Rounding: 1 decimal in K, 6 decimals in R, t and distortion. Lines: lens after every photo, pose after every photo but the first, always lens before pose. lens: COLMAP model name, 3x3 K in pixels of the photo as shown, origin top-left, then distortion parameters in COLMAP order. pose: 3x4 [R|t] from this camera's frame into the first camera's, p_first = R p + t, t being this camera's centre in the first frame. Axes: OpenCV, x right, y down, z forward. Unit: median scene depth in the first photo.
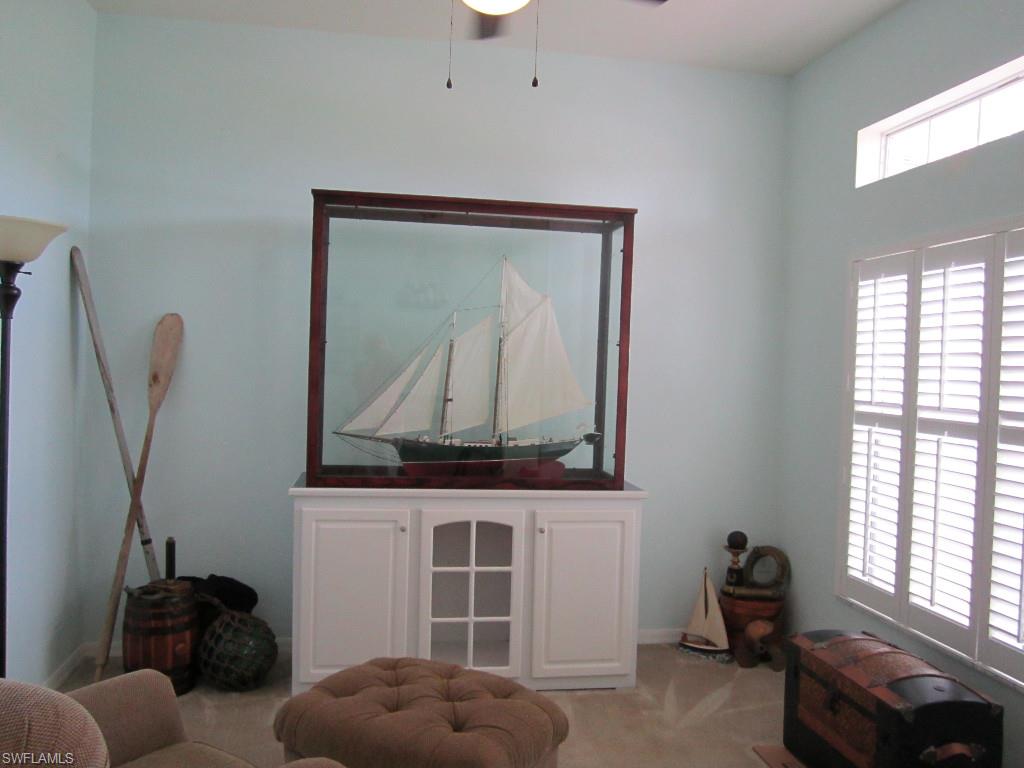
lens RADIAL K [[860.5, 0, 494.9], [0, 860.5, 381.8], [0, 0, 1]] dist [-0.031194, 0.009814]
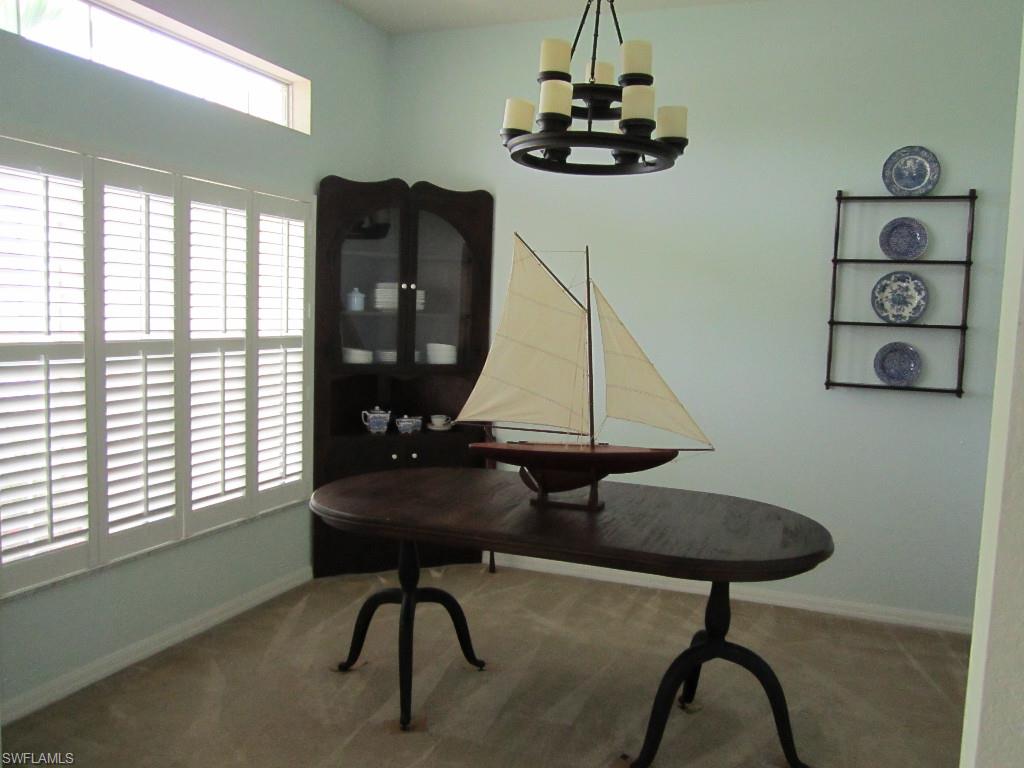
lens RADIAL K [[860.5, 0, 494.9], [0, 860.5, 381.8], [0, 0, 1]] dist [-0.031194, 0.009814]
pose [[-0.850552, -0.106300, 0.515035, -0.402102], [-0.051725, 0.991519, 0.119222, -0.055221], [-0.523341, 0.074764, -0.848837, 1.772814]]
